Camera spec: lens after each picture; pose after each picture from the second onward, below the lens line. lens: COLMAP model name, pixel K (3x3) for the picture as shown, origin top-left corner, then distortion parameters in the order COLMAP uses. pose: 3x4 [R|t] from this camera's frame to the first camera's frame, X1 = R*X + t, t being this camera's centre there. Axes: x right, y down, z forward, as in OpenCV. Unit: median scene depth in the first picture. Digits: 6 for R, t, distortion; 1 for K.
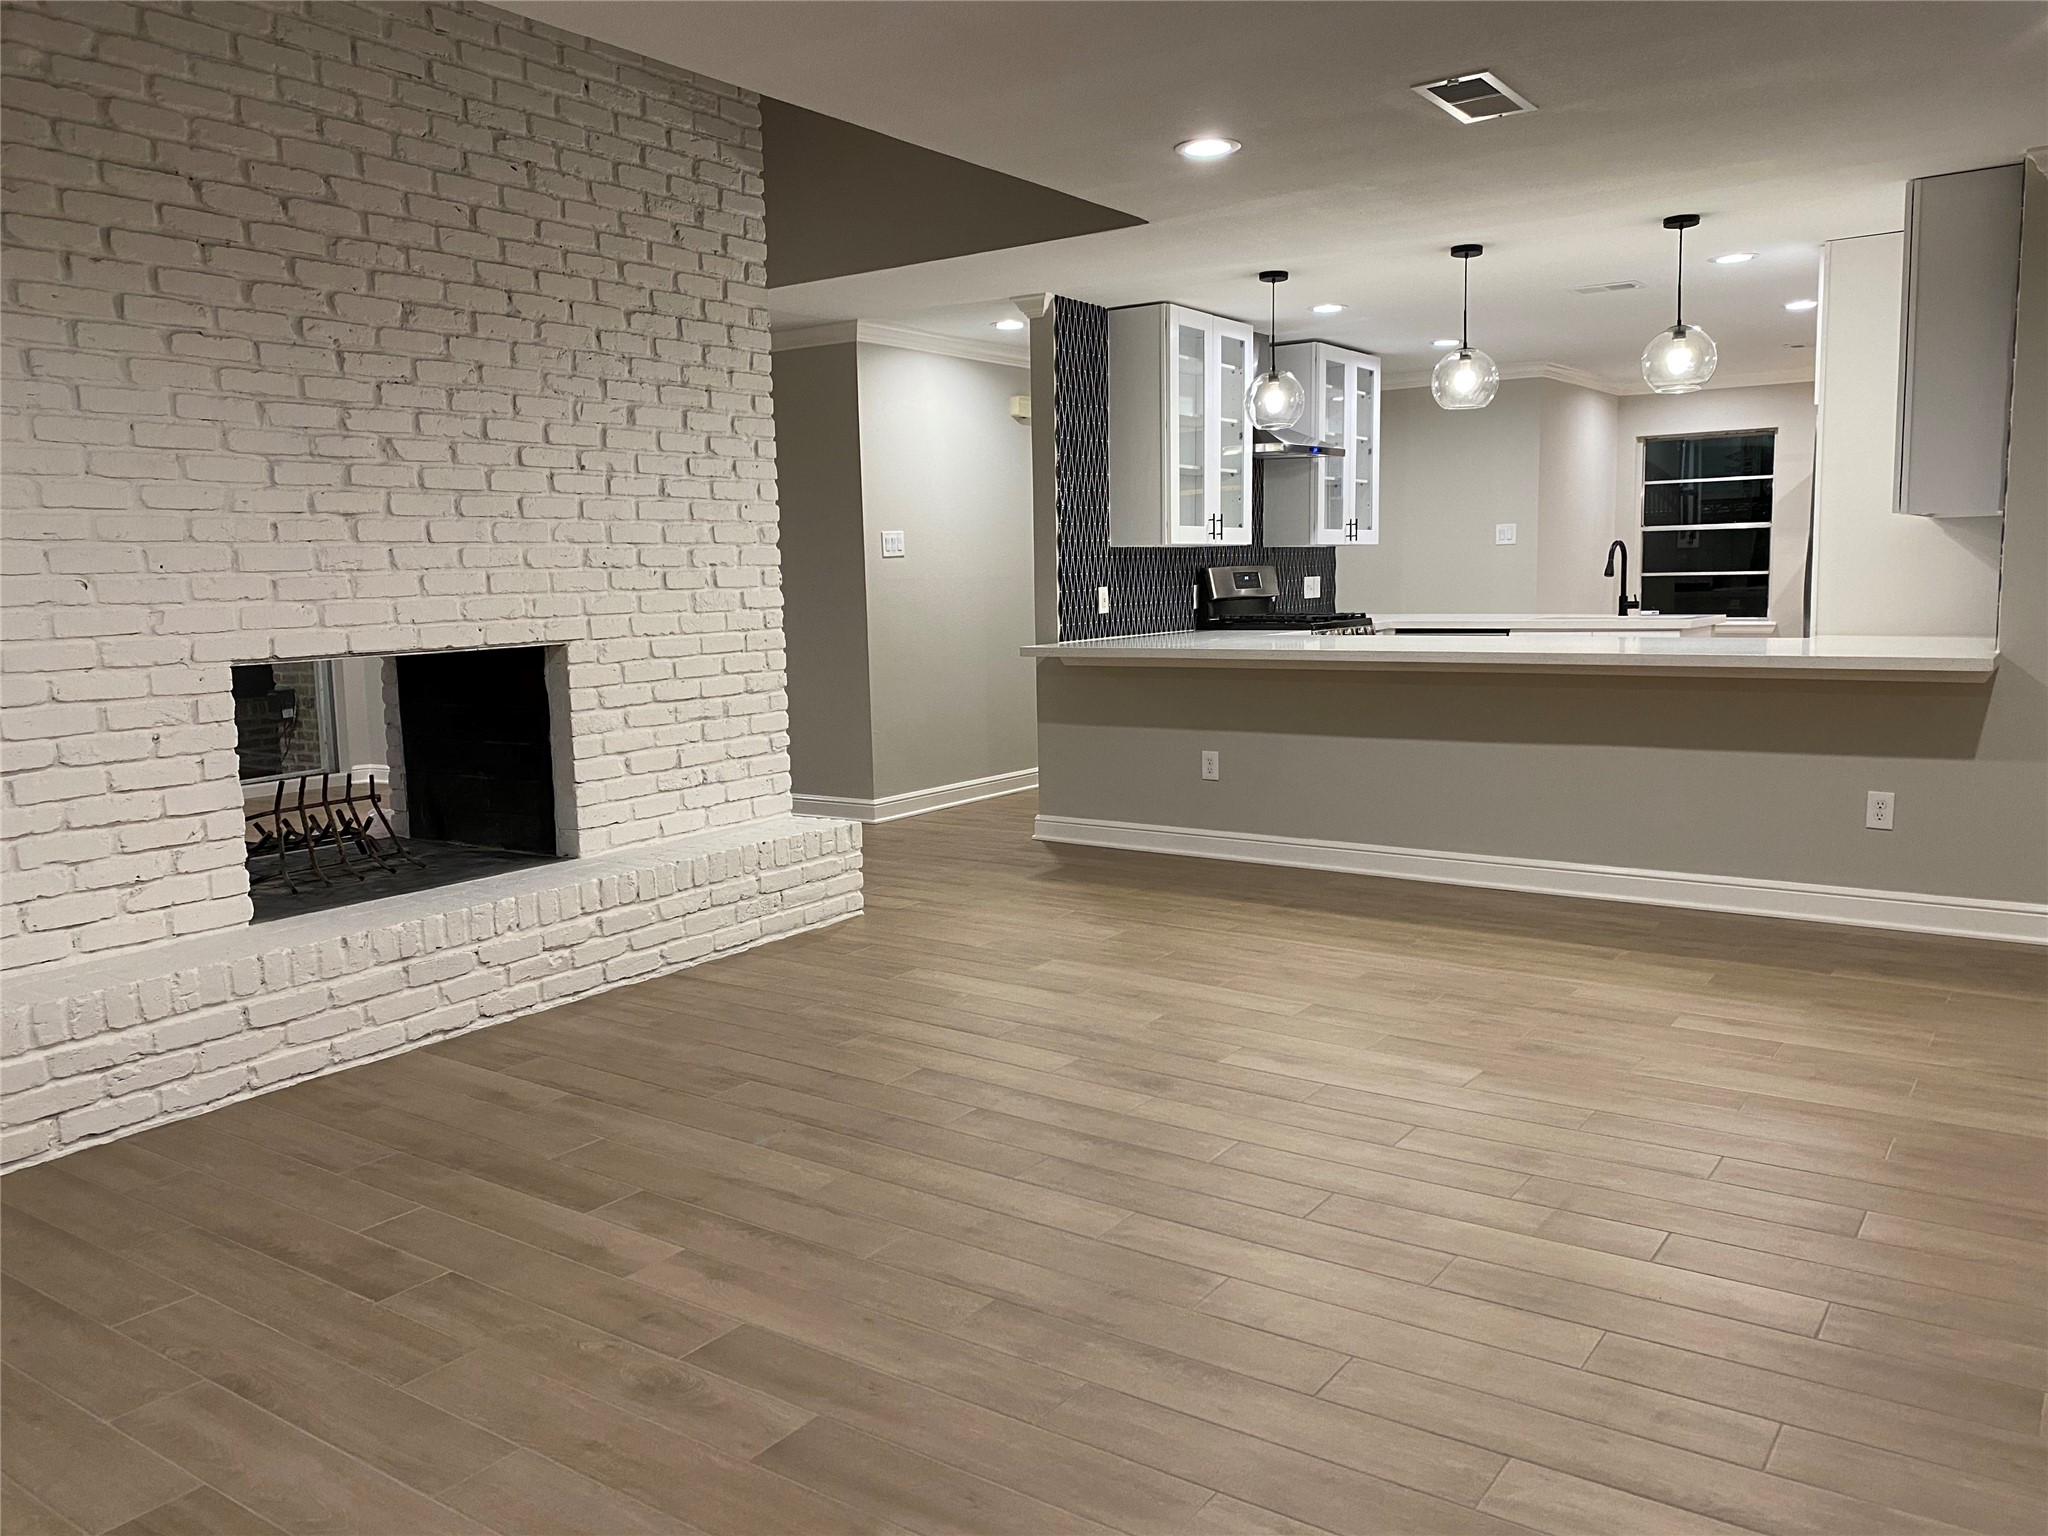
lens RADIAL K [[1568.3, 0, 1005.0], [0, 1568.3, 751.9], [0, 0, 1]] dist [0.017884, -0.010643]
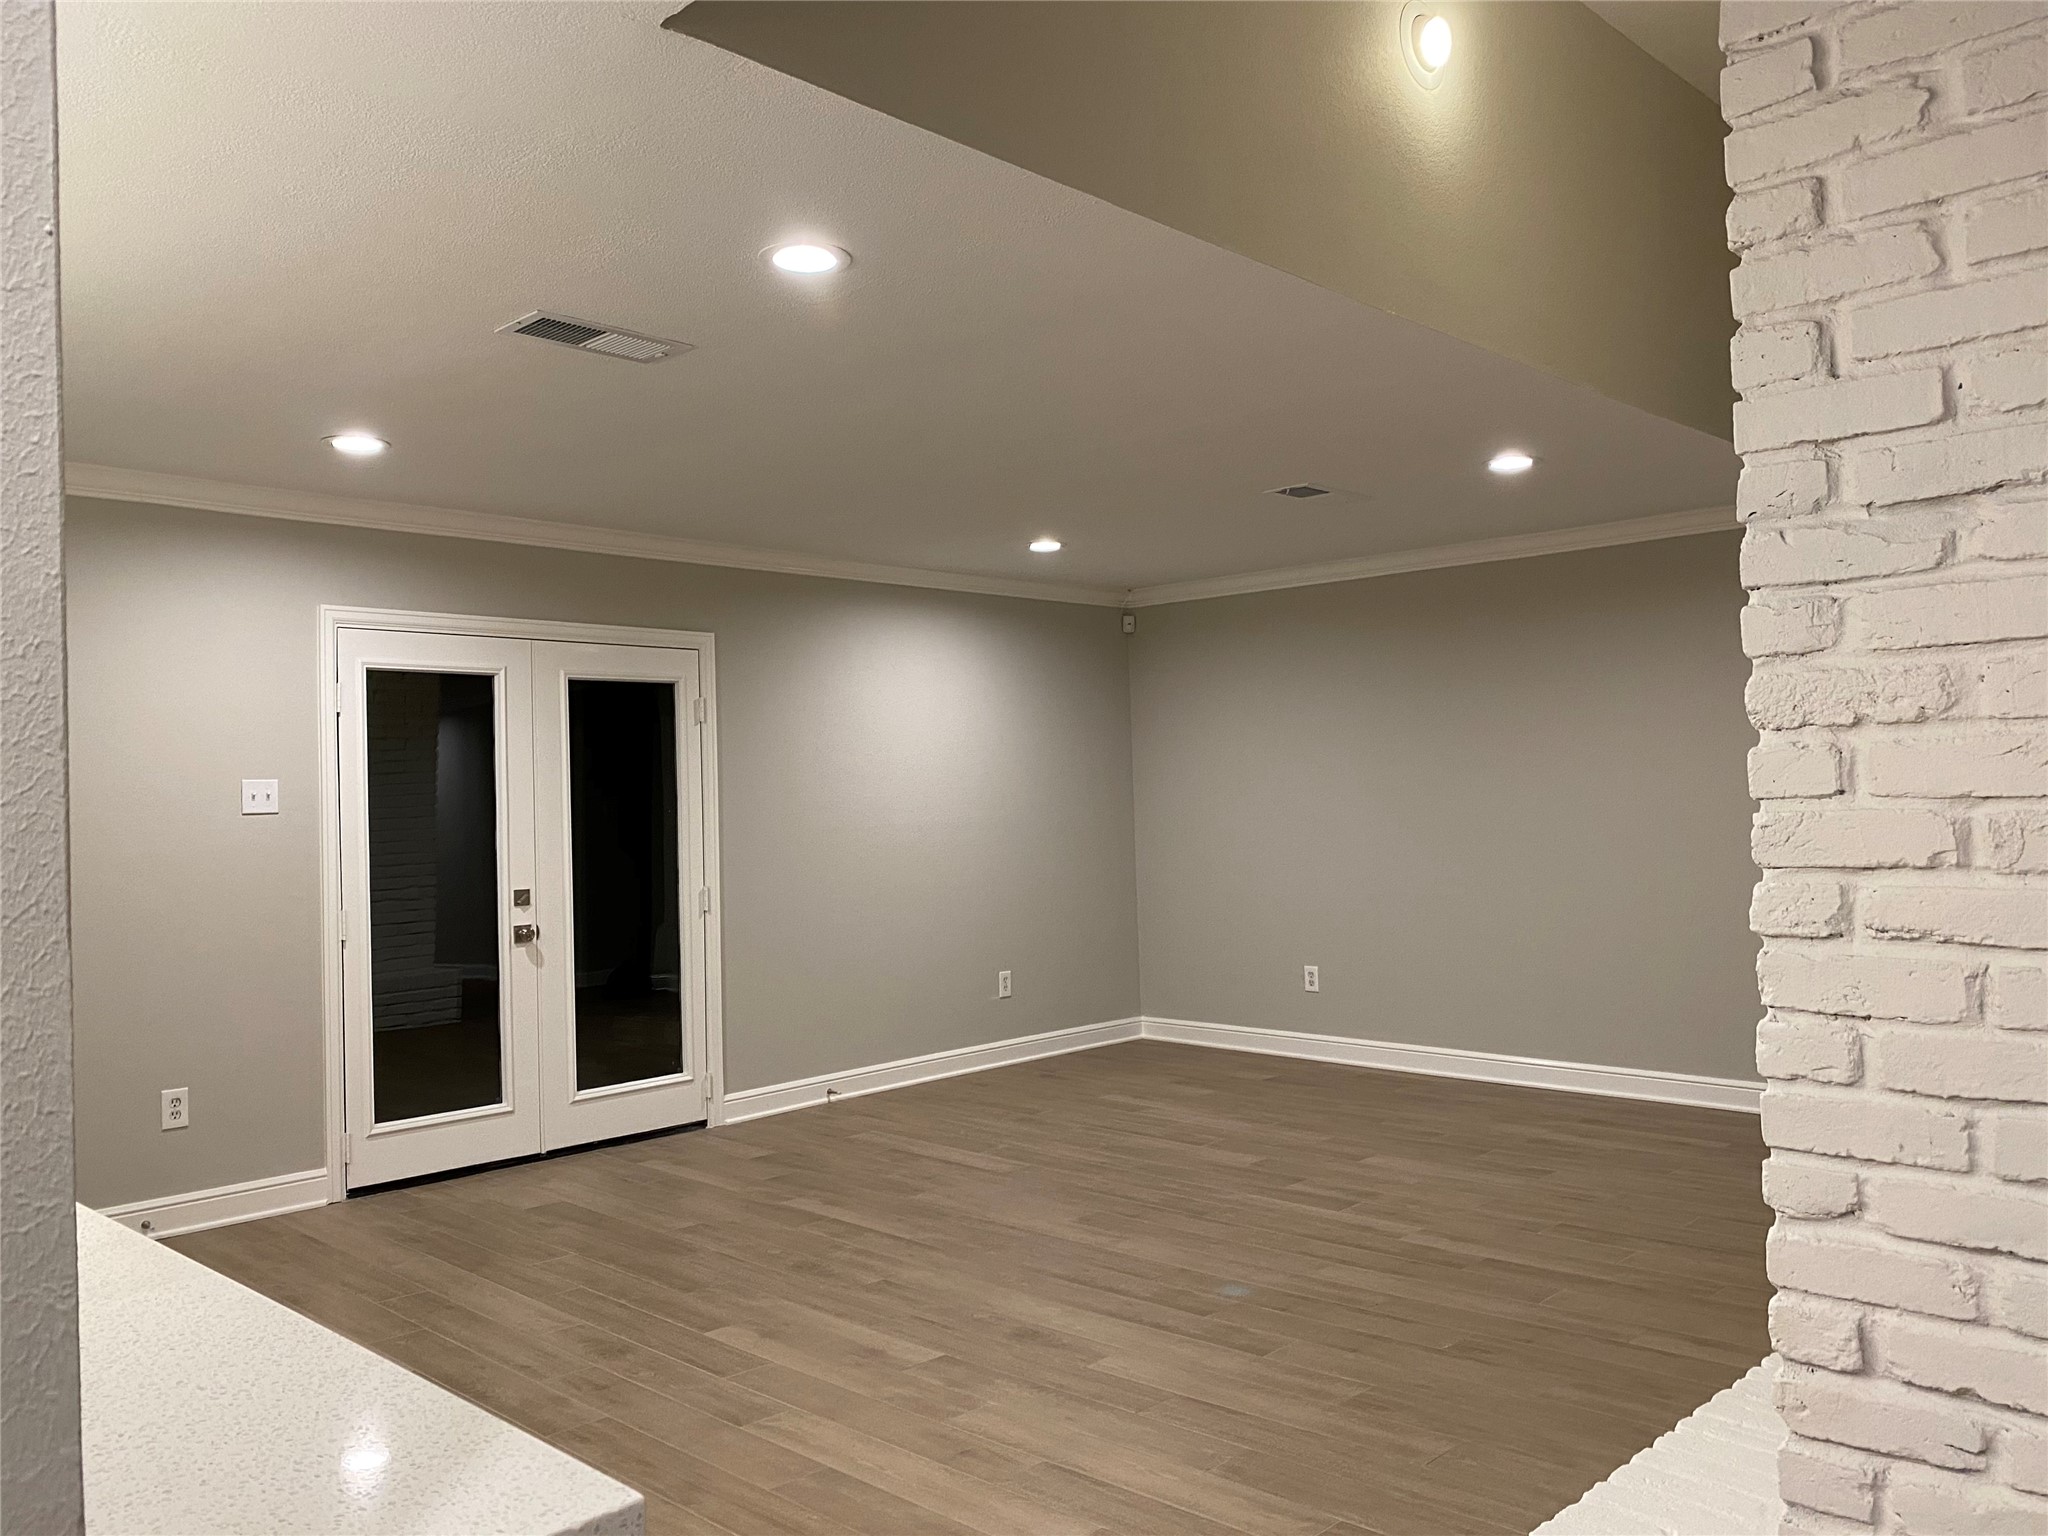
lens RADIAL K [[1568.3, 0, 1005.0], [0, 1568.3, 751.9], [0, 0, 1]] dist [0.017884, -0.010643]
pose [[-0.985132, 0.049036, 0.164650, -0.042675], [0.062795, 0.994861, 0.079424, -0.137692], [-0.159909, 0.088582, -0.983149, 1.108989]]
